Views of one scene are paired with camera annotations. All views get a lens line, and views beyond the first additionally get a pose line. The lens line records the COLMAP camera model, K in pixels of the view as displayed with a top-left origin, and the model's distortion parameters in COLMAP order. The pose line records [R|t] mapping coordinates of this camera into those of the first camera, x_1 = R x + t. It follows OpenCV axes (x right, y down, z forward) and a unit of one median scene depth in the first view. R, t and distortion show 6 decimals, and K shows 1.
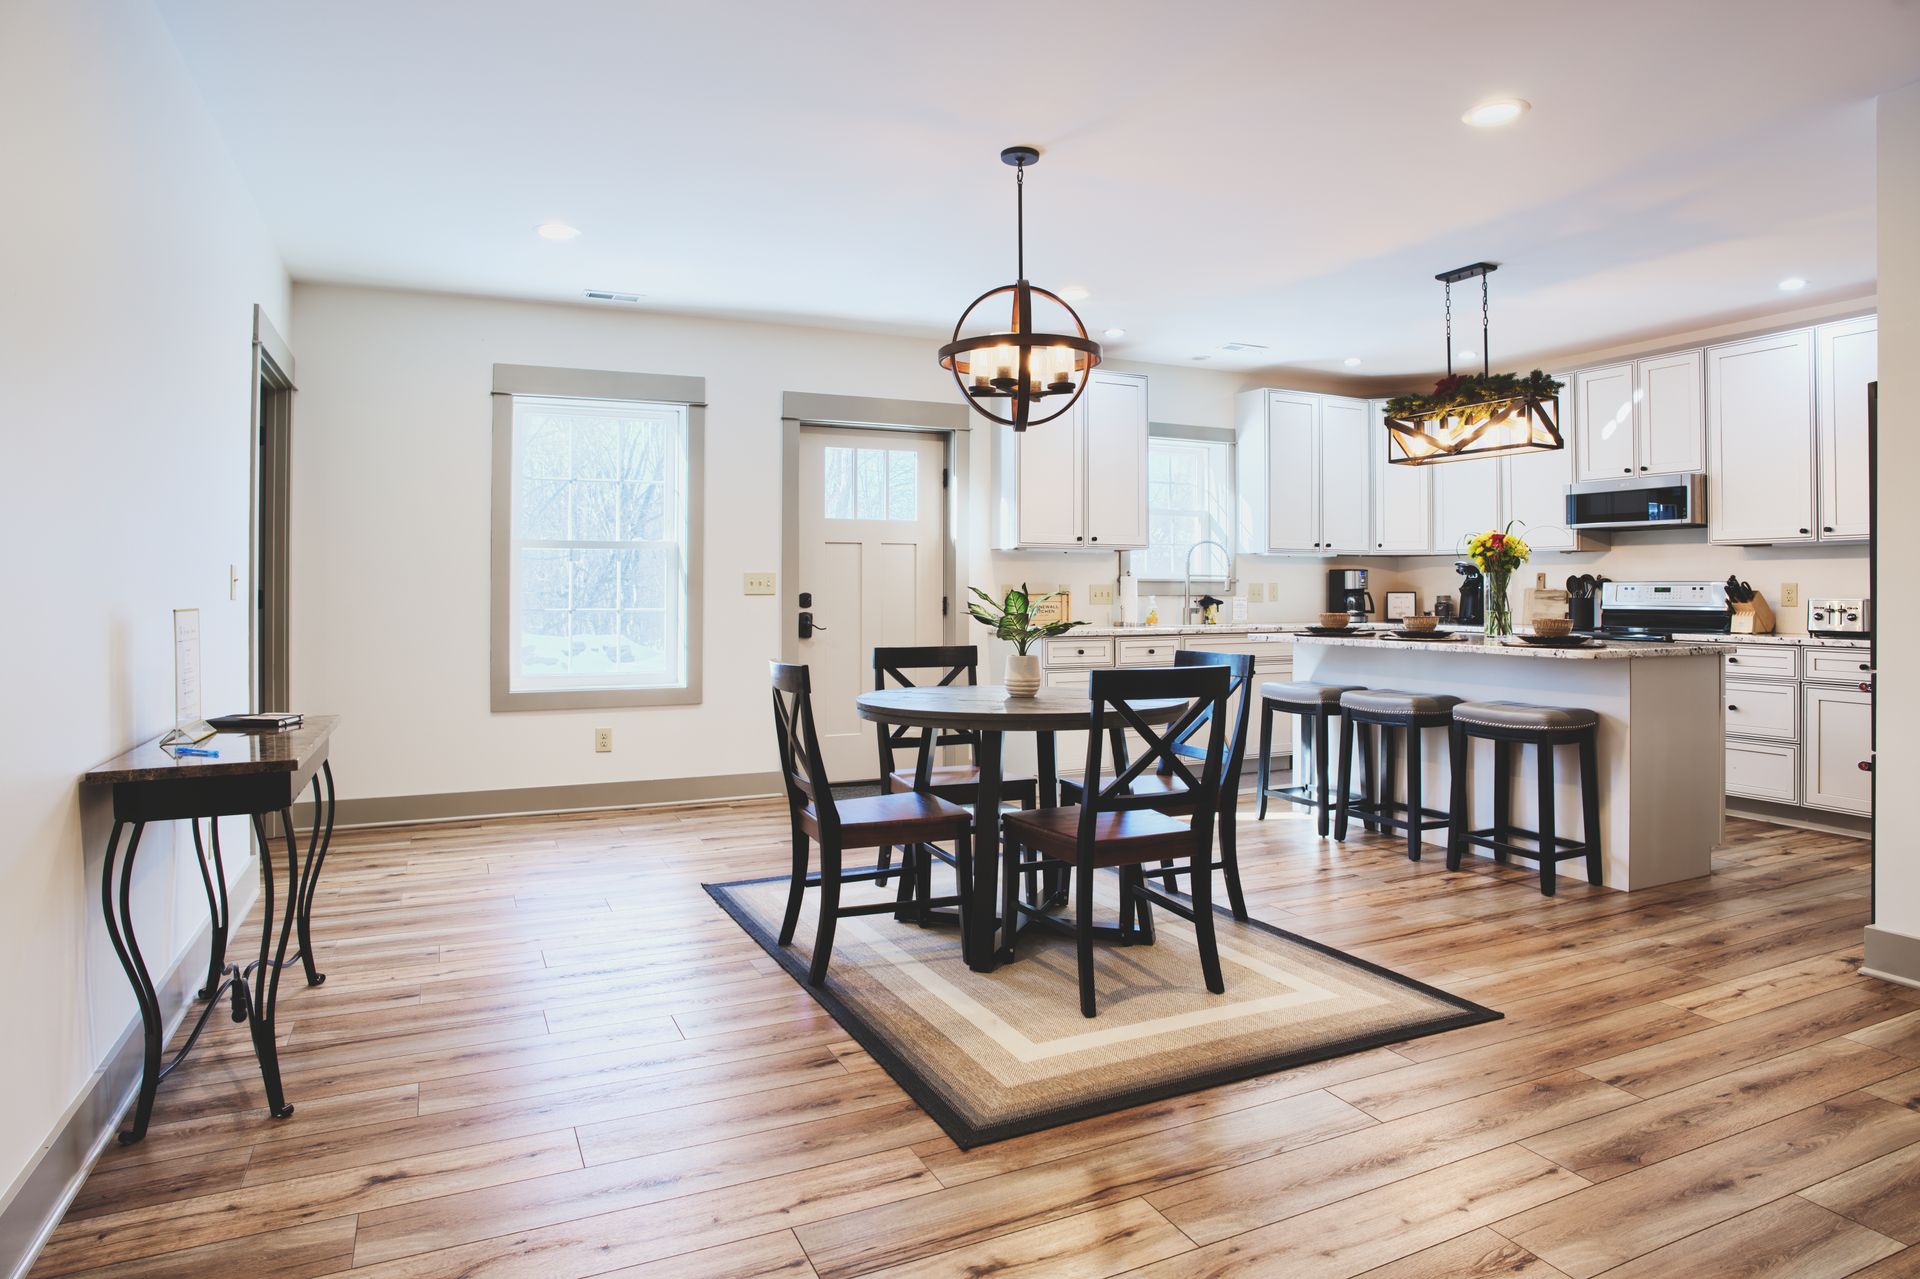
lens RADIAL K [[1130.3, 0, 980.5], [0, 1130.3, 632.0], [0, 0, 1]] dist [-0.004284, -0.000675]
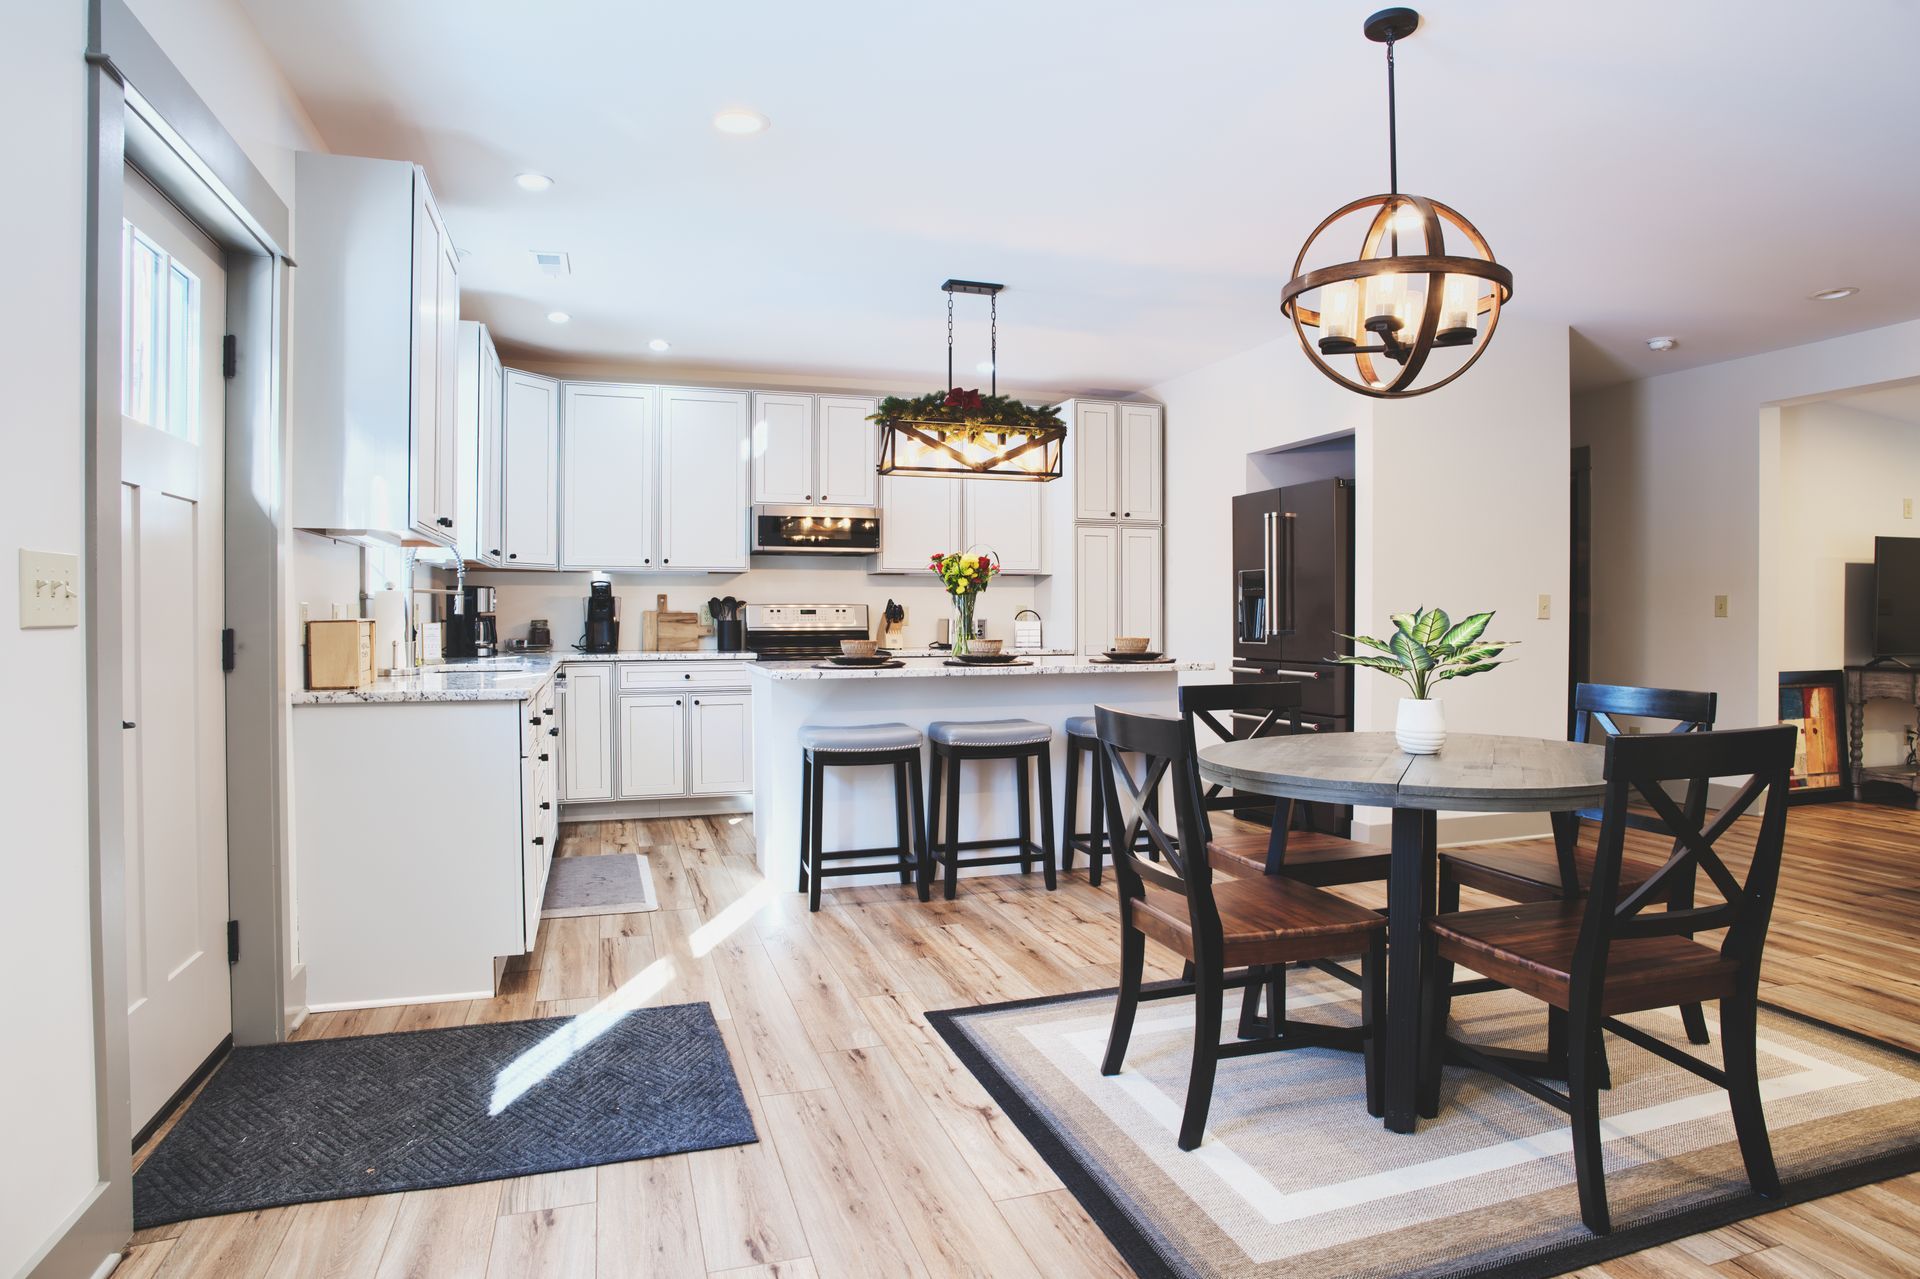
lens RADIAL K [[1130.3, 0, 980.5], [0, 1130.3, 632.0], [0, 0, 1]] dist [-0.004284, -0.000675]
pose [[0.137077, -0.018048, 0.990396, -0.547601], [0.042933, 0.999003, 0.012263, -0.030002], [-0.989630, 0.040840, 0.137715, 0.853647]]
